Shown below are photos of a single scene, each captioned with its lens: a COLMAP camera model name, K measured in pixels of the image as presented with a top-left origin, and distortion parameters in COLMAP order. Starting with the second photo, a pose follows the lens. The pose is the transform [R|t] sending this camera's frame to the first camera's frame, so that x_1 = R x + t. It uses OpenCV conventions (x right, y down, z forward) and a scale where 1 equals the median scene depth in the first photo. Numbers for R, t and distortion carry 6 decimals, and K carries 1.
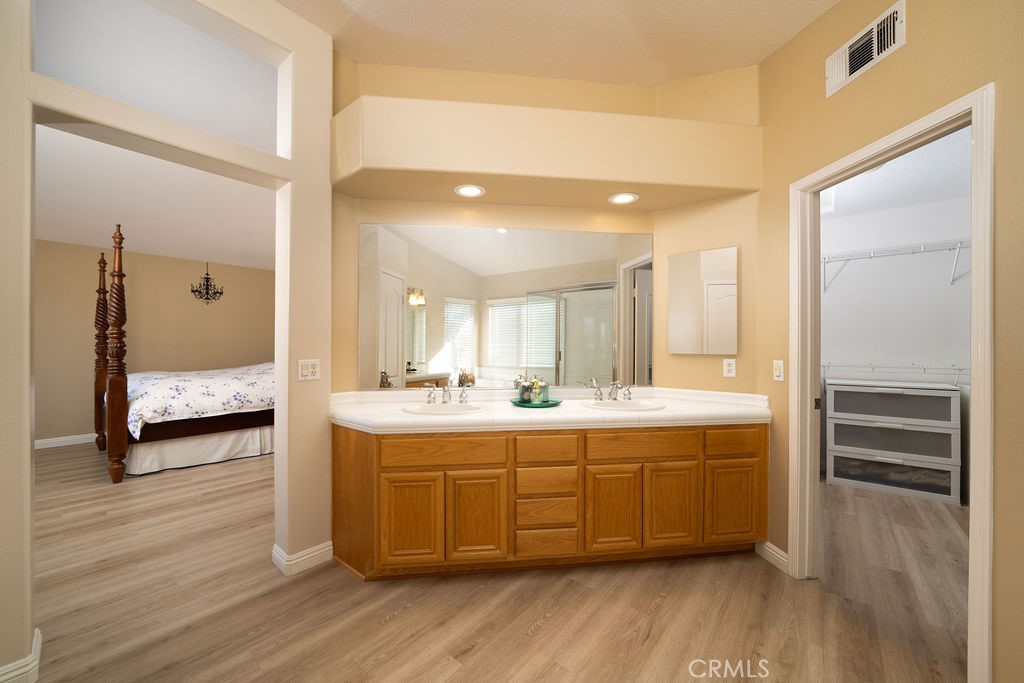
lens RADIAL K [[372.2, 0, 514.3], [0, 372.2, 344.4], [0, 0, 1]] dist [-0.020692, 0.000307]
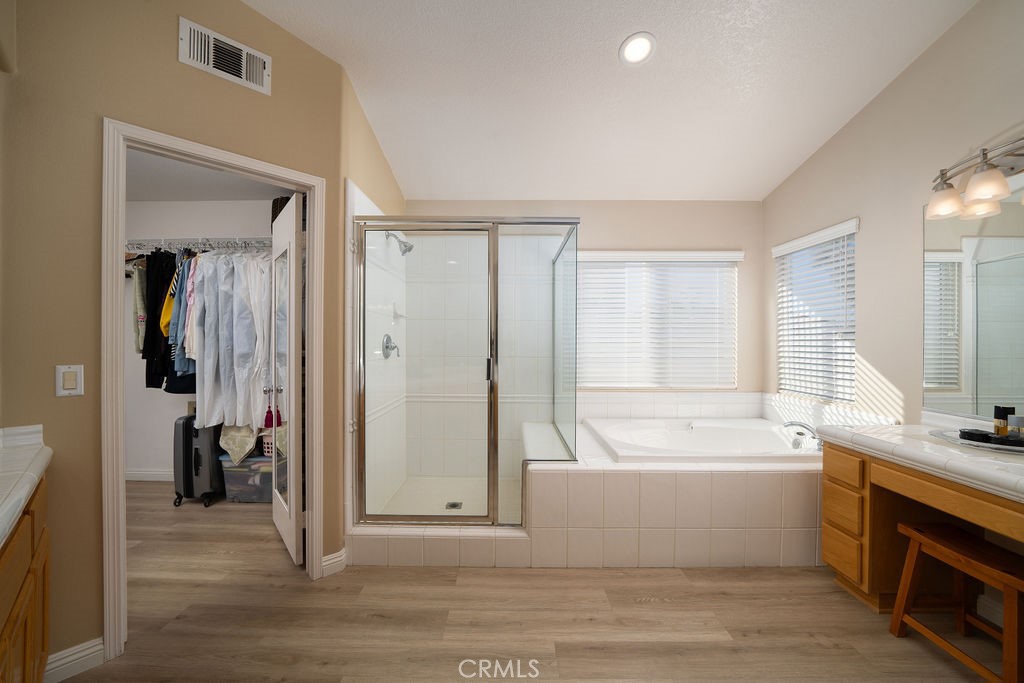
lens RADIAL K [[372.2, 0, 514.3], [0, 372.2, 344.4], [0, 0, 1]] dist [-0.020692, 0.000307]
pose [[-0.623002, -0.002399, 0.782217, -0.174885], [-0.000112, 0.999996, 0.002977, 0.002992], [-0.782221, 0.001767, -0.622999, 0.478247]]
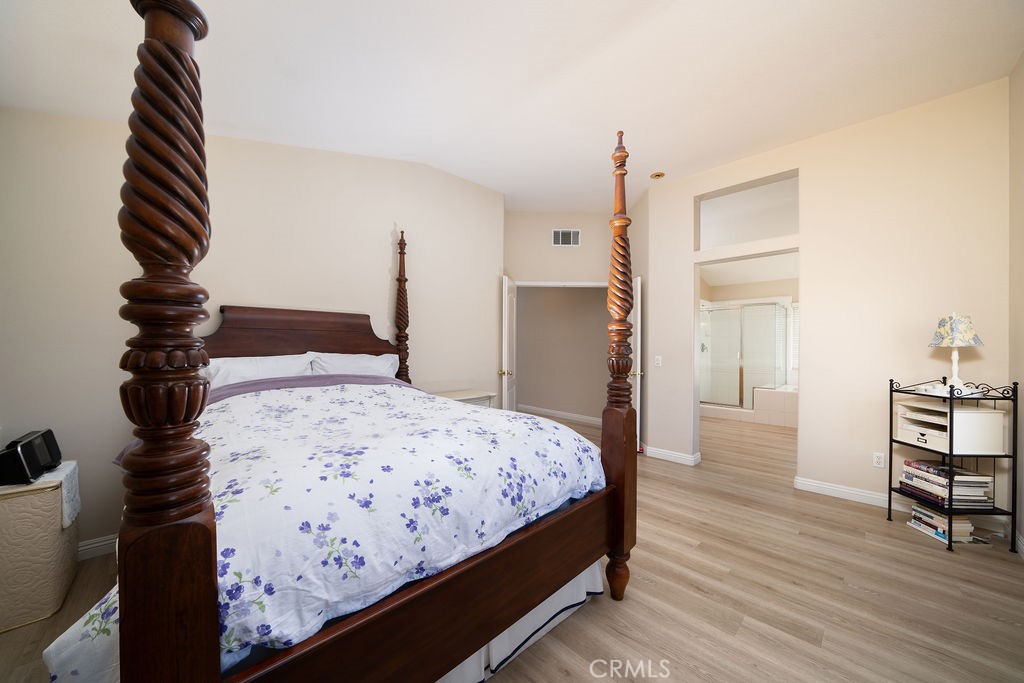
lens RADIAL K [[360.6, 0, 508.9], [0, 360.6, 344.0], [0, 0, 1]] dist [-0.021186, -0.000035]
pose [[0.129912, -0.000374, 0.991525, -1.561089], [-0.006565, 0.999978, 0.001238, -0.006946], [-0.991504, -0.006670, 0.129907, 1.030115]]
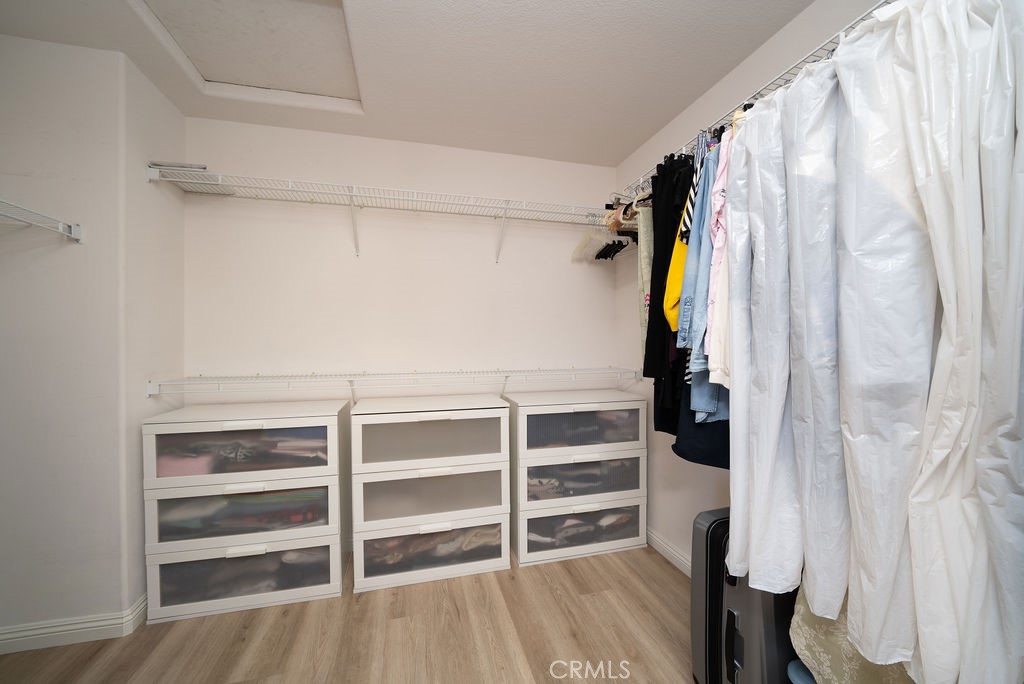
lens RADIAL K [[372.2, 0, 514.3], [0, 372.2, 344.9], [0, 0, 1]] dist [-0.020692, 0.000307]
pose [[0.567457, -0.007363, 0.823370, 0.557923], [0.006221, 0.999970, 0.004654, -0.001139], [-0.823380, 0.002481, 0.567485, 0.500170]]
